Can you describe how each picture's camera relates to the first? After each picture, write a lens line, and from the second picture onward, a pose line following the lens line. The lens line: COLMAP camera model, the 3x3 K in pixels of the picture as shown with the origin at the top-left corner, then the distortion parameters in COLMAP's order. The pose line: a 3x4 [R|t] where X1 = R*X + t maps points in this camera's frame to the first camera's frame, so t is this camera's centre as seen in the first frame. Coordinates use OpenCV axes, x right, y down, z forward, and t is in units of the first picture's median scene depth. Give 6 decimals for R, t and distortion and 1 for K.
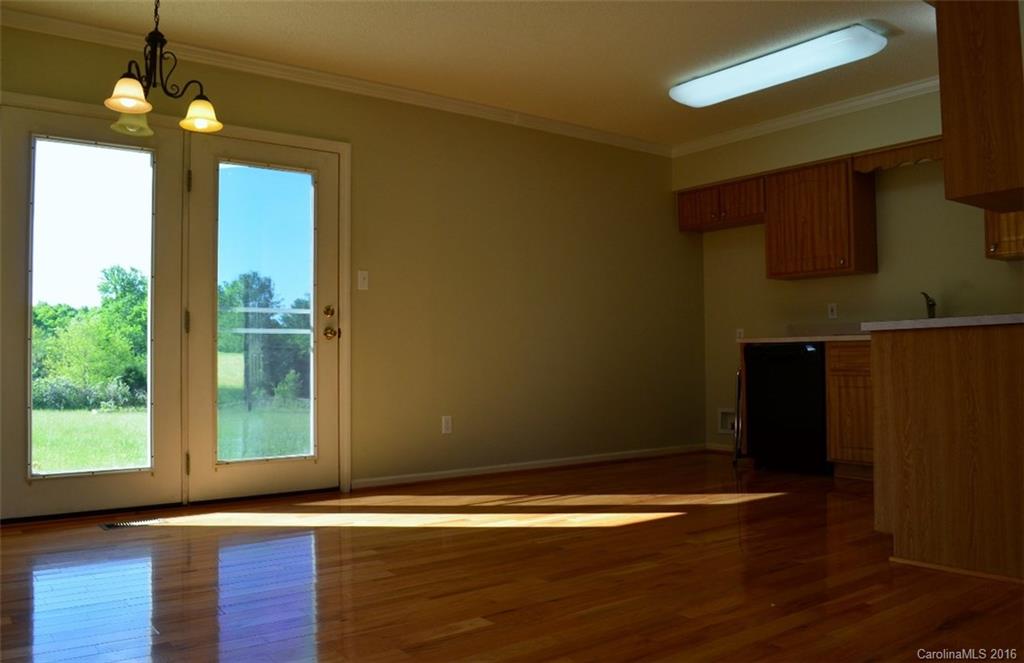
lens RADIAL K [[826.0, 0, 515.9], [0, 826.0, 337.7], [0, 0, 1]] dist [-0.076940, 0.010313]
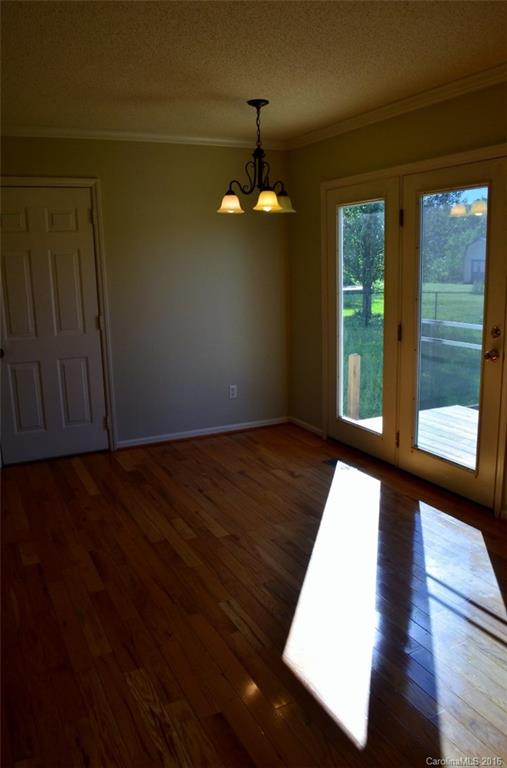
lens RADIAL K [[607.1, 0, 253.5], [0, 607.1, 384.0], [0, 0, 1]] dist [-0.079528, -0.003215]
pose [[-0.202897, 0.207871, -0.956882, 0.497019], [0.054217, 0.978093, 0.200983, -0.126868], [0.977698, -0.011100, -0.209722, 0.866441]]
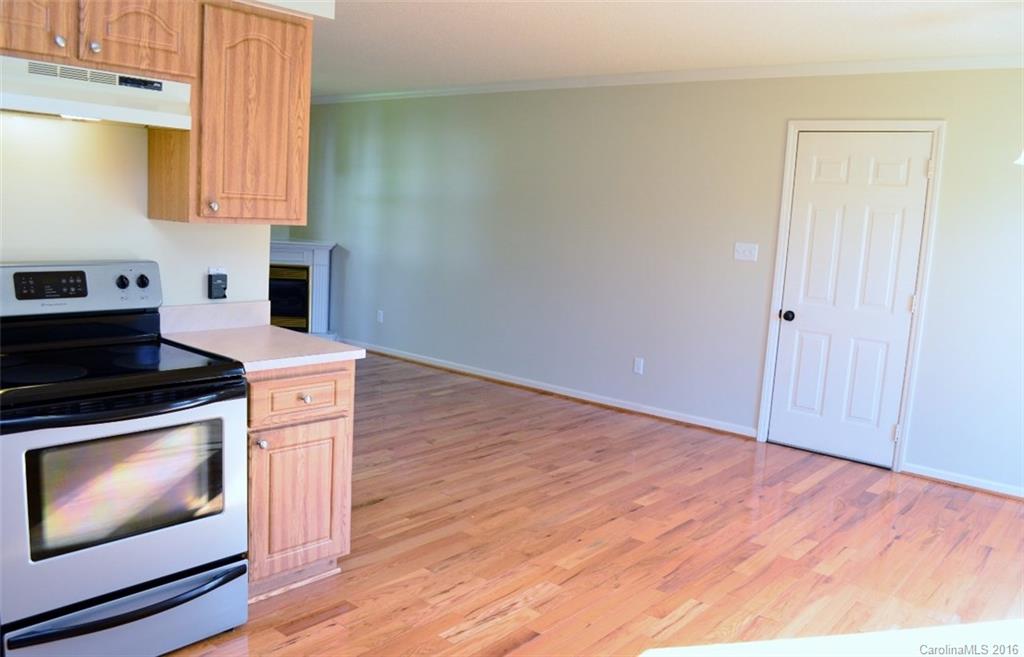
lens RADIAL K [[821.5, 0, 514.8], [0, 821.5, 331.1], [0, 0, 1]] dist [-0.077909, 0.009856]
pose [[-0.974335, -0.016773, -0.224475, 0.308563], [-0.044729, 0.991761, 0.120042, -0.106364], [0.220612, 0.127002, -0.967058, 1.285940]]
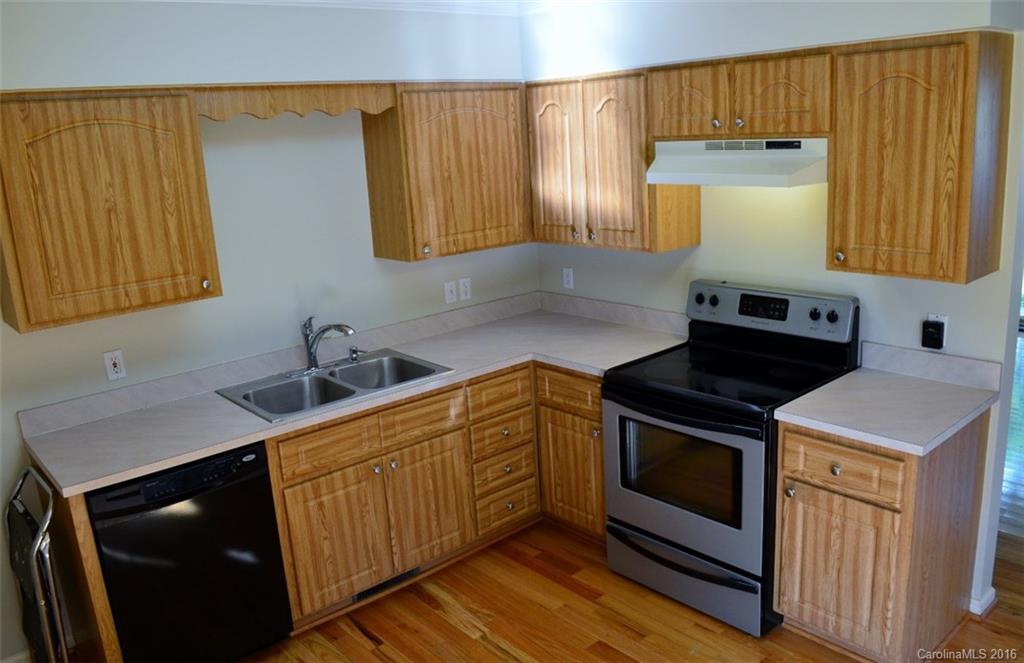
lens RADIAL K [[826.0, 0, 515.9], [0, 826.0, 337.7], [0, 0, 1]] dist [-0.076940, 0.010313]
pose [[-0.065290, -0.235418, 0.969699, -0.178115], [0.033225, 0.970721, 0.237903, -0.206381], [-0.997313, 0.047751, -0.055557, 0.933362]]
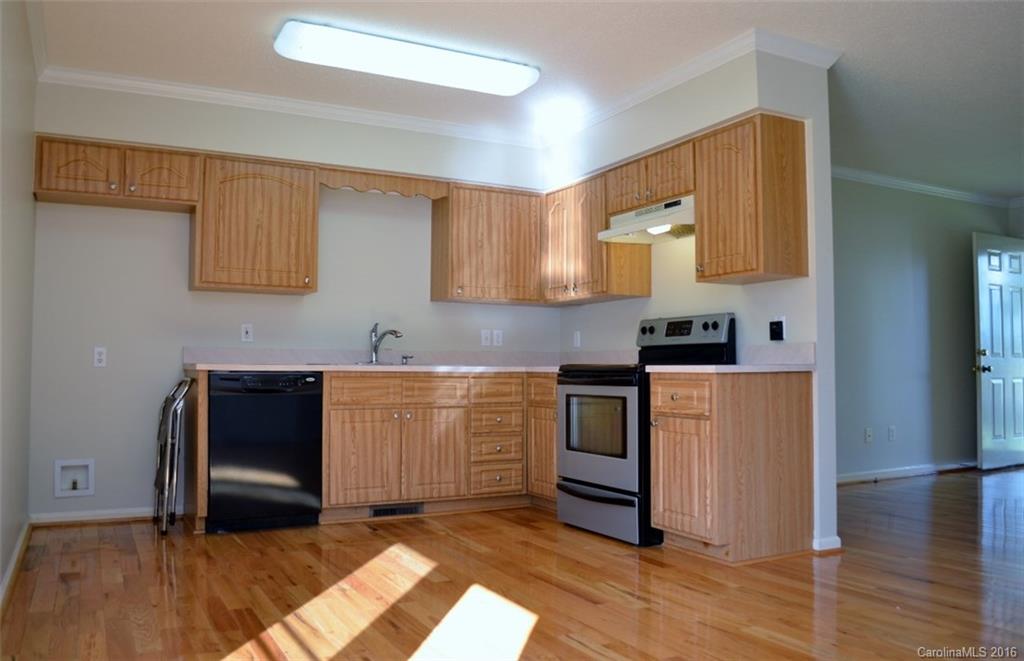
lens RADIAL K [[821.5, 0, 514.8], [0, 821.5, 333.1], [0, 0, 1]] dist [-0.077909, 0.009856]
pose [[0.161101, 0.051862, 0.985574, -0.495047], [-0.029467, 0.998426, -0.047722, -0.000395], [-0.986498, -0.021354, 0.162375, 0.716217]]
